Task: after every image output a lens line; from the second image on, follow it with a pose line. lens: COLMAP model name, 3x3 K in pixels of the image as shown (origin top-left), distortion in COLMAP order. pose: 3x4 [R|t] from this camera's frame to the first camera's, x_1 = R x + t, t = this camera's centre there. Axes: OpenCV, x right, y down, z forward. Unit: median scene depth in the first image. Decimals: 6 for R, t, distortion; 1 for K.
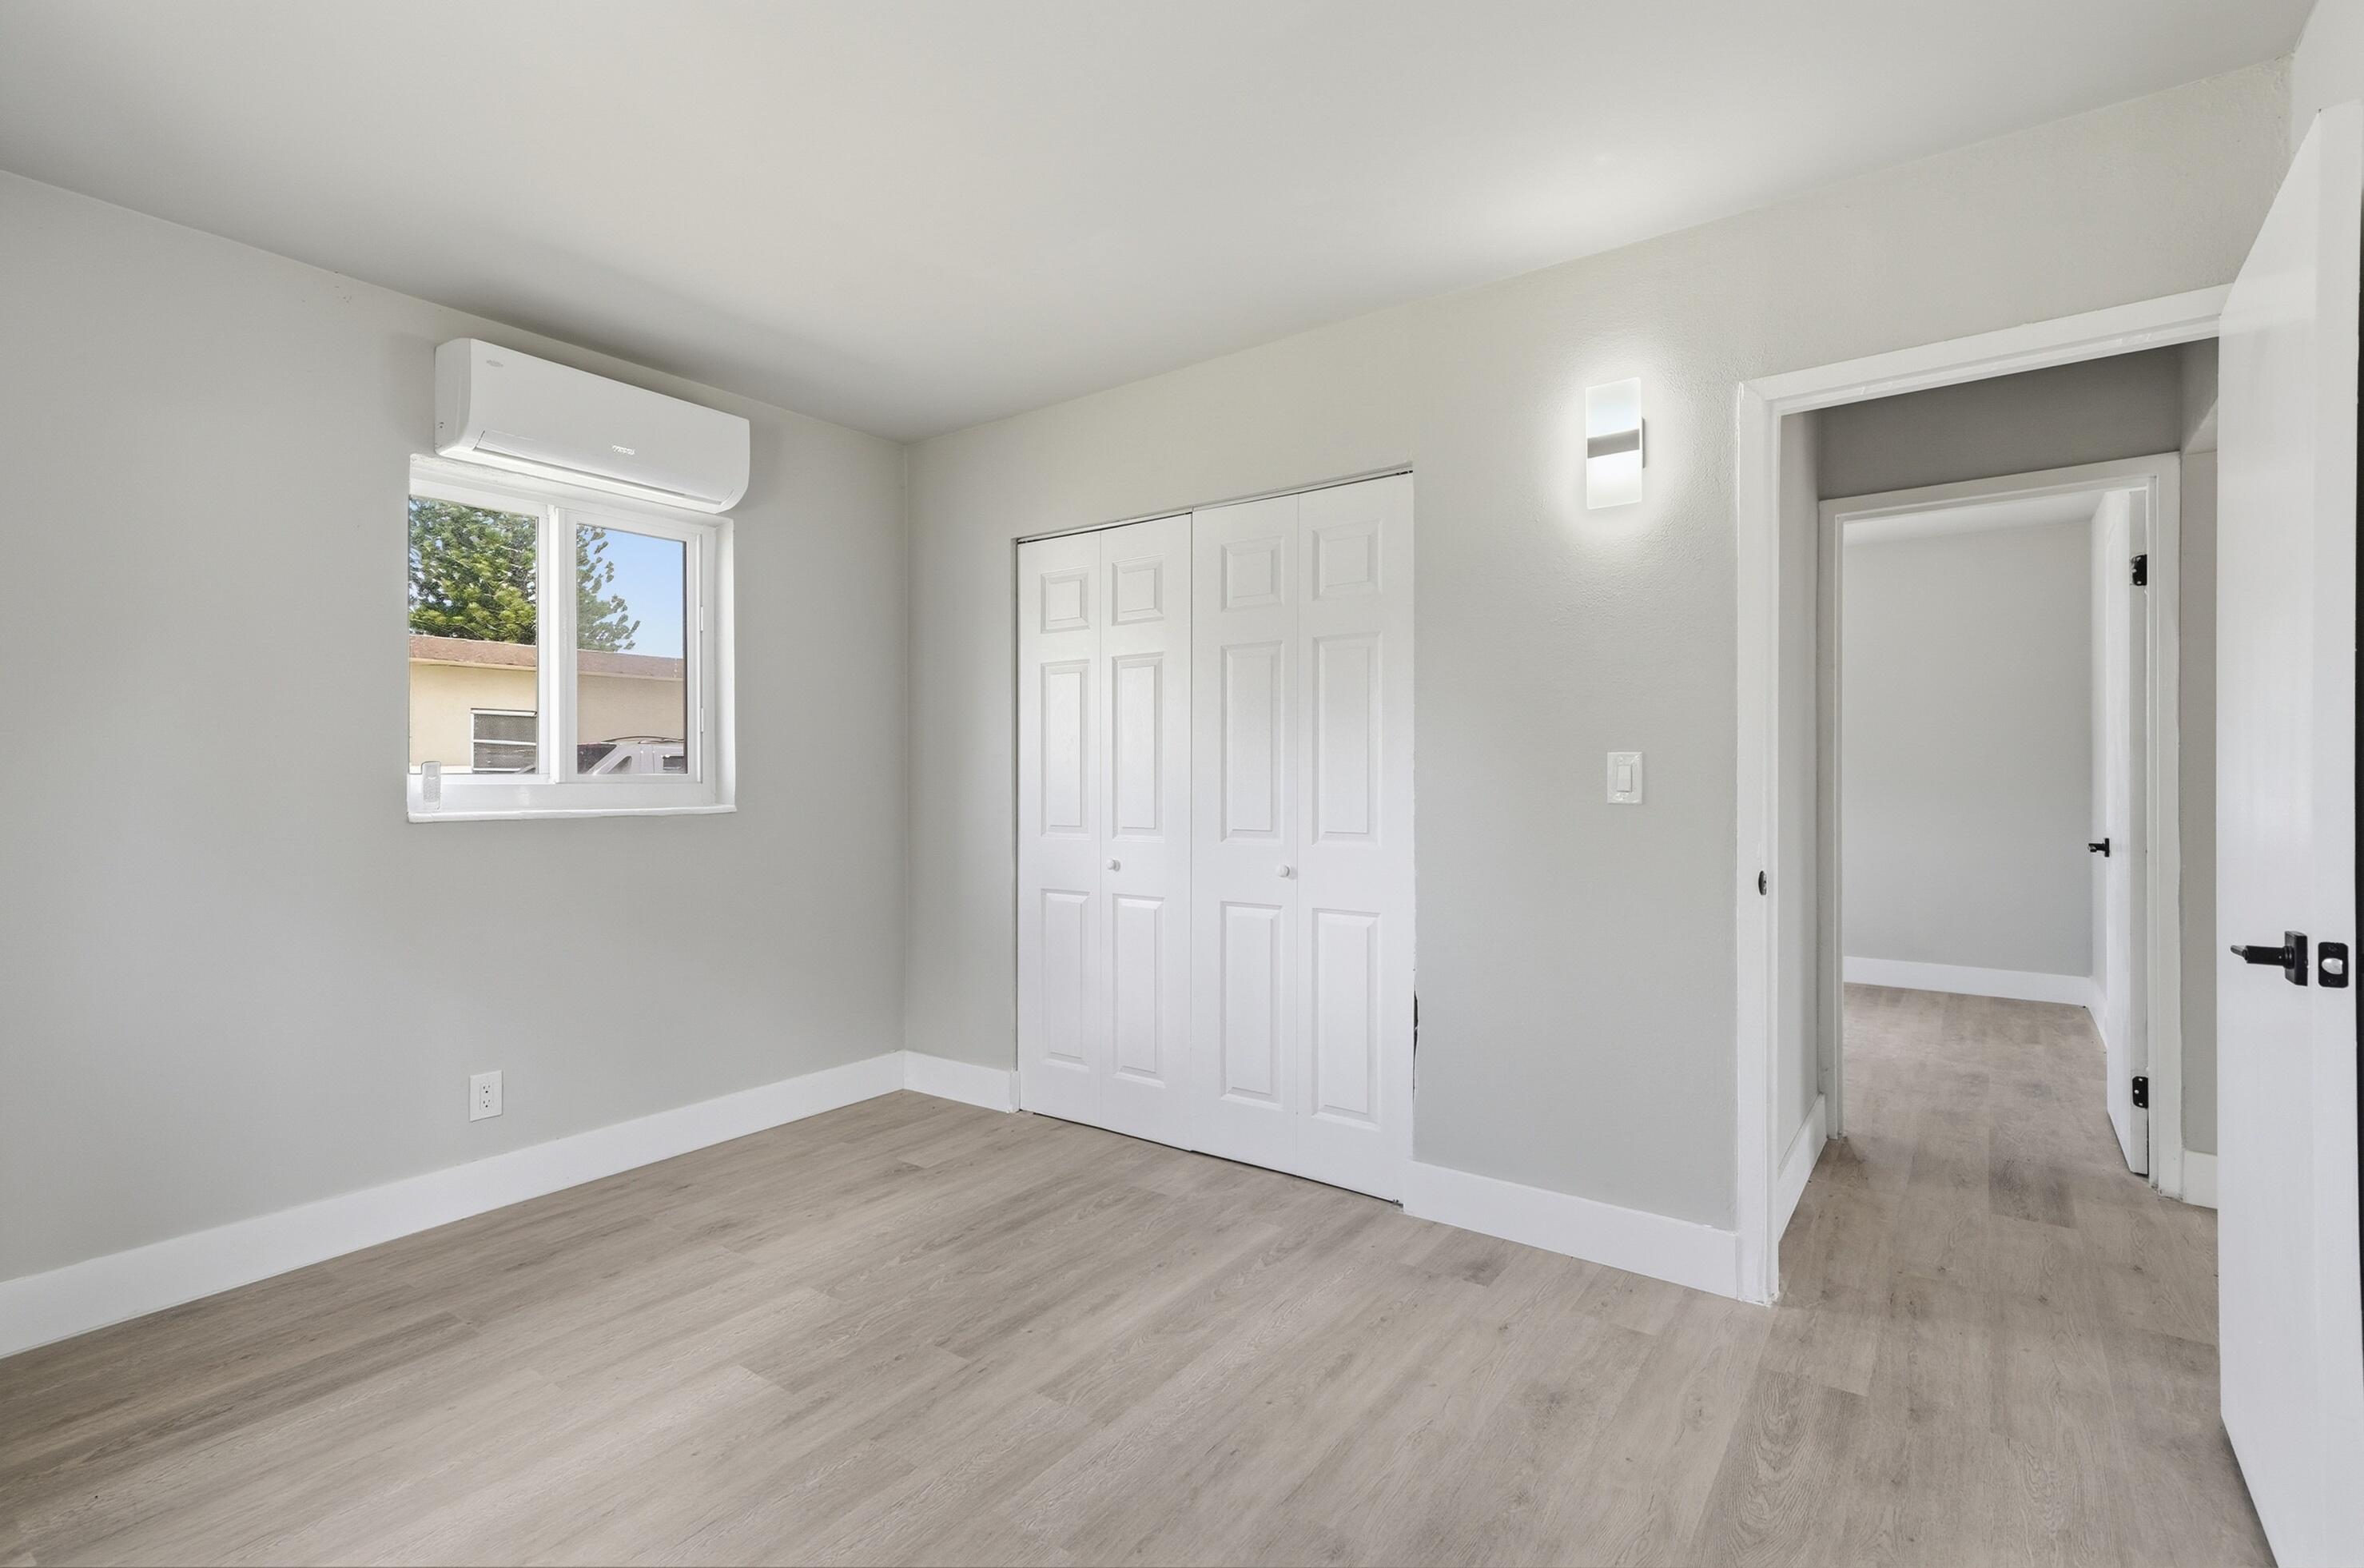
lens RADIAL K [[1081.5, 0, 1191.3], [0, 1081.5, 794.5], [0, 0, 1]] dist [0.012974, -0.000425]
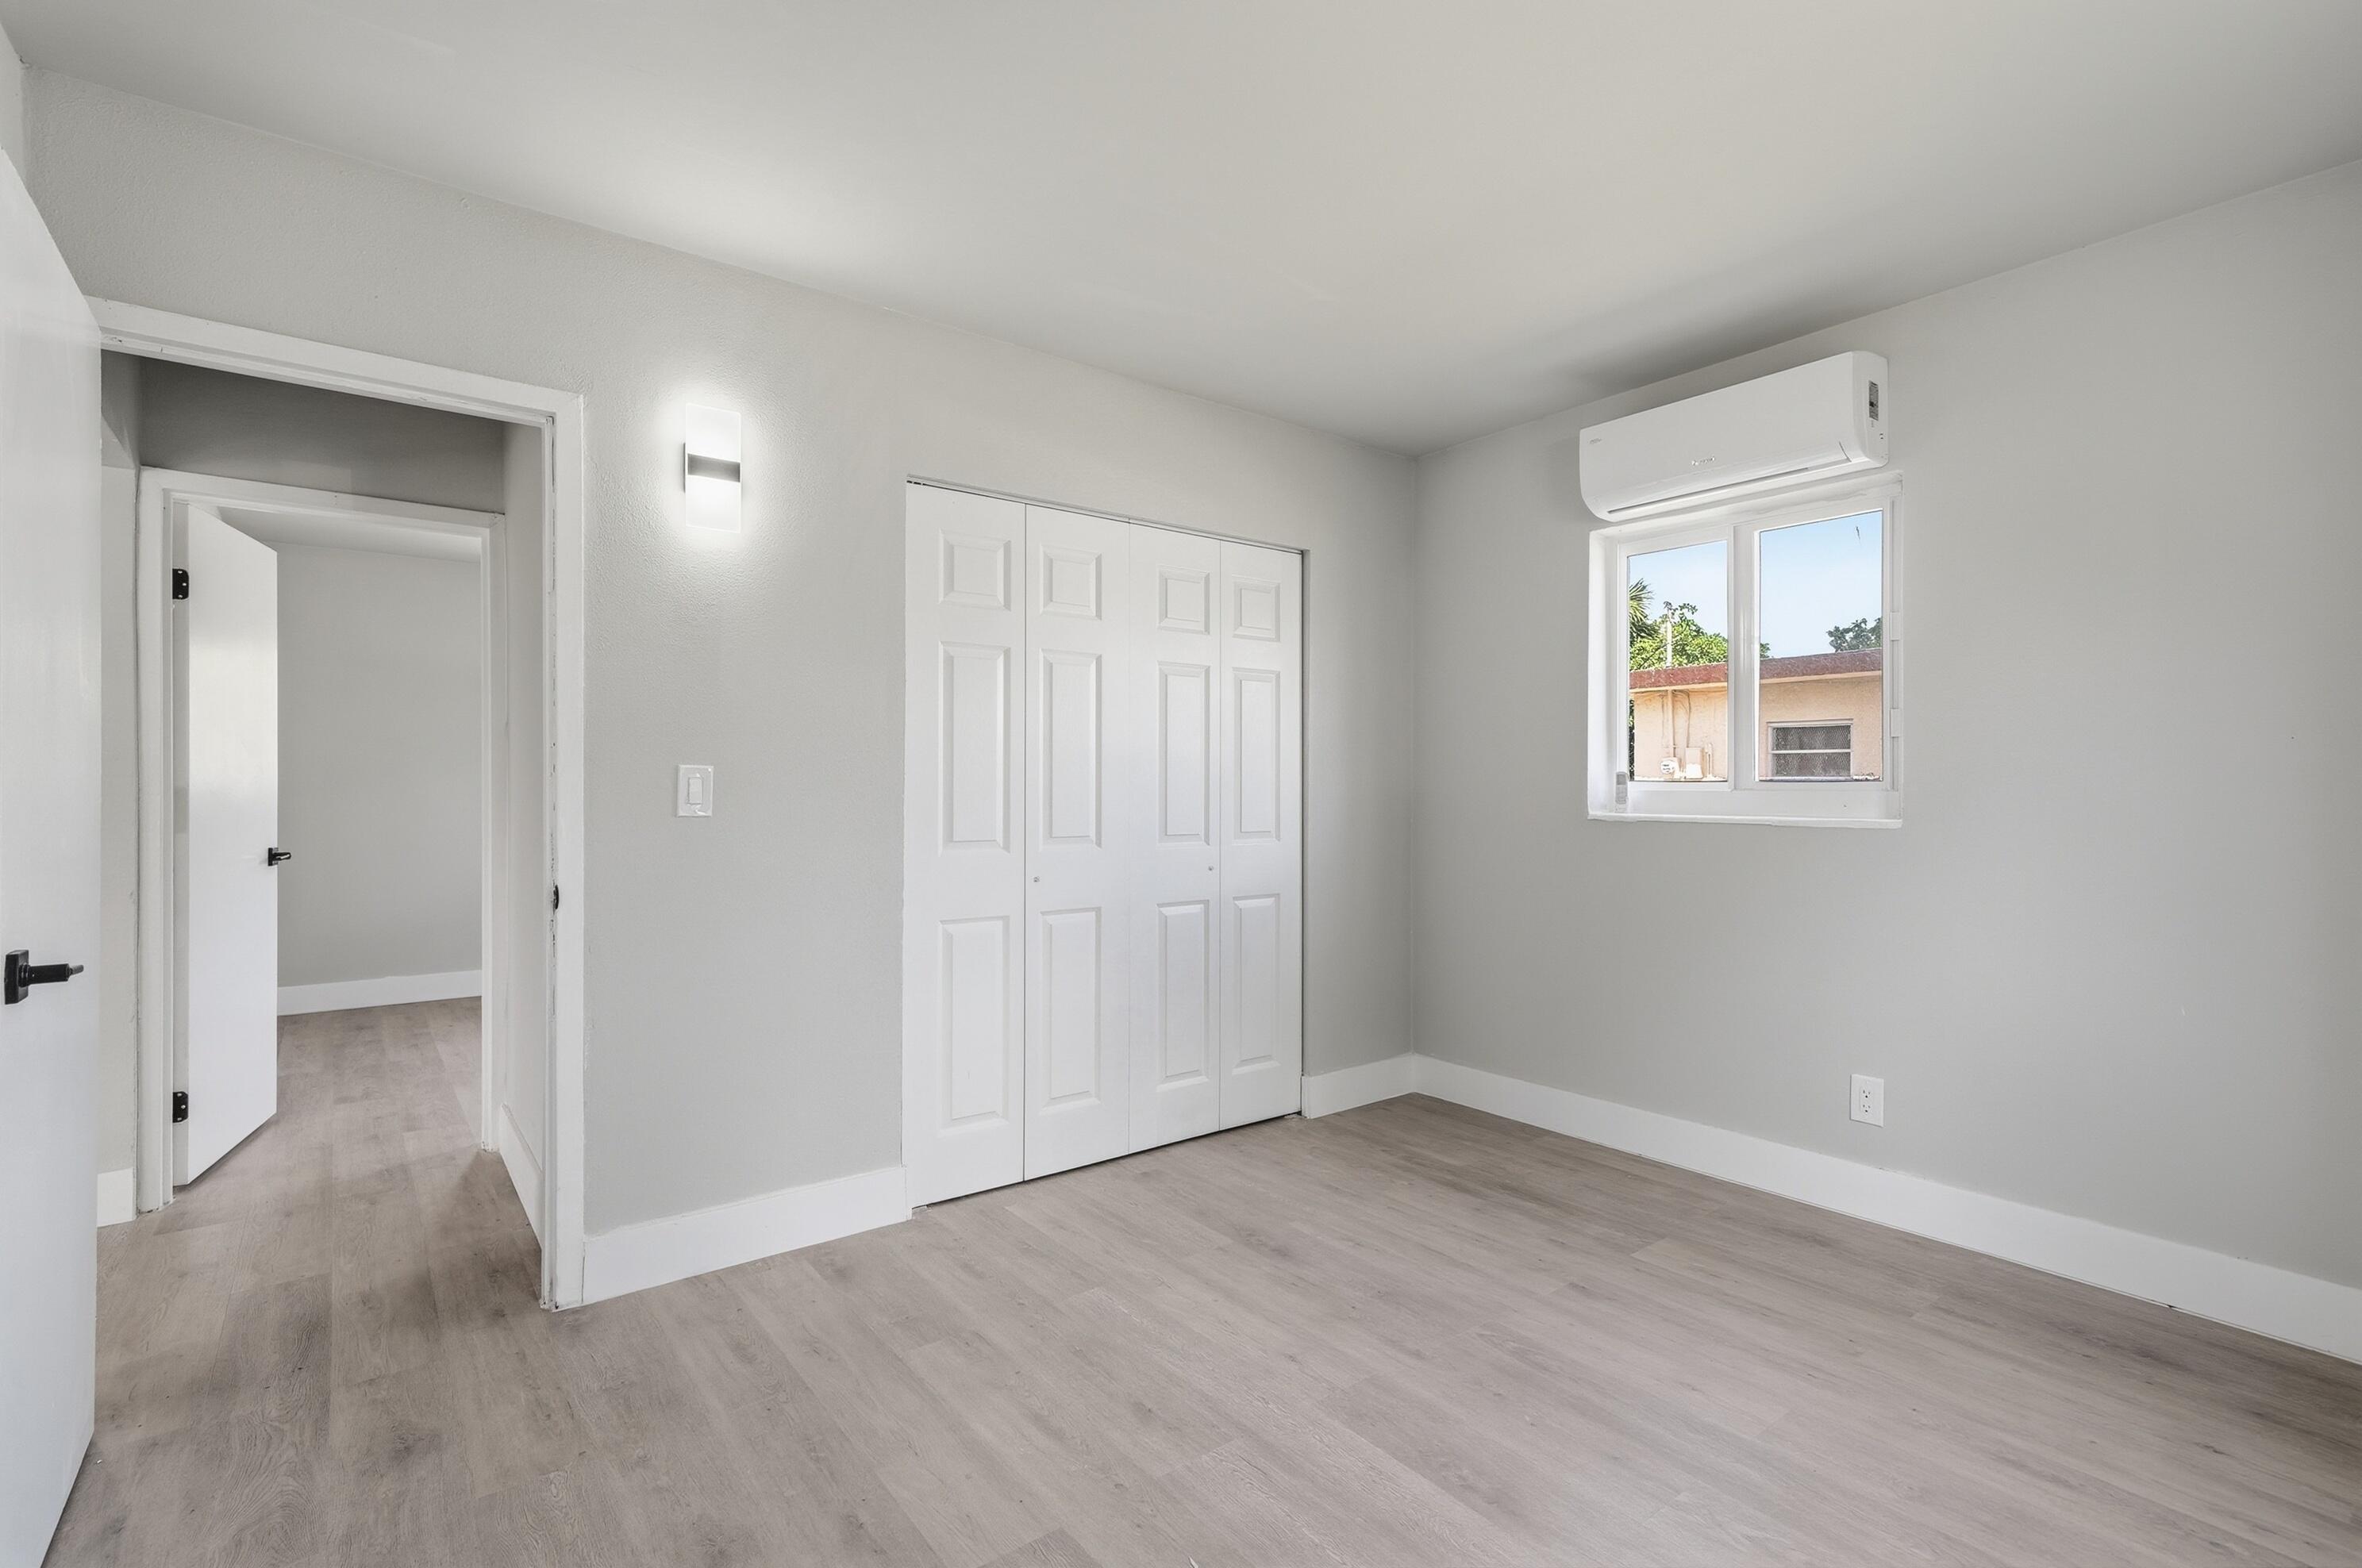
lens RADIAL K [[1080.5, 0, 1191.7], [0, 1080.5, 771.5], [0, 0, 1]] dist [0.012974, -0.000425]
pose [[-0.268954, -0.009597, -0.963105, 3.007002], [-0.013220, 0.999893, -0.006271, -0.084438], [0.963062, 0.011046, -0.269052, 4.090162]]
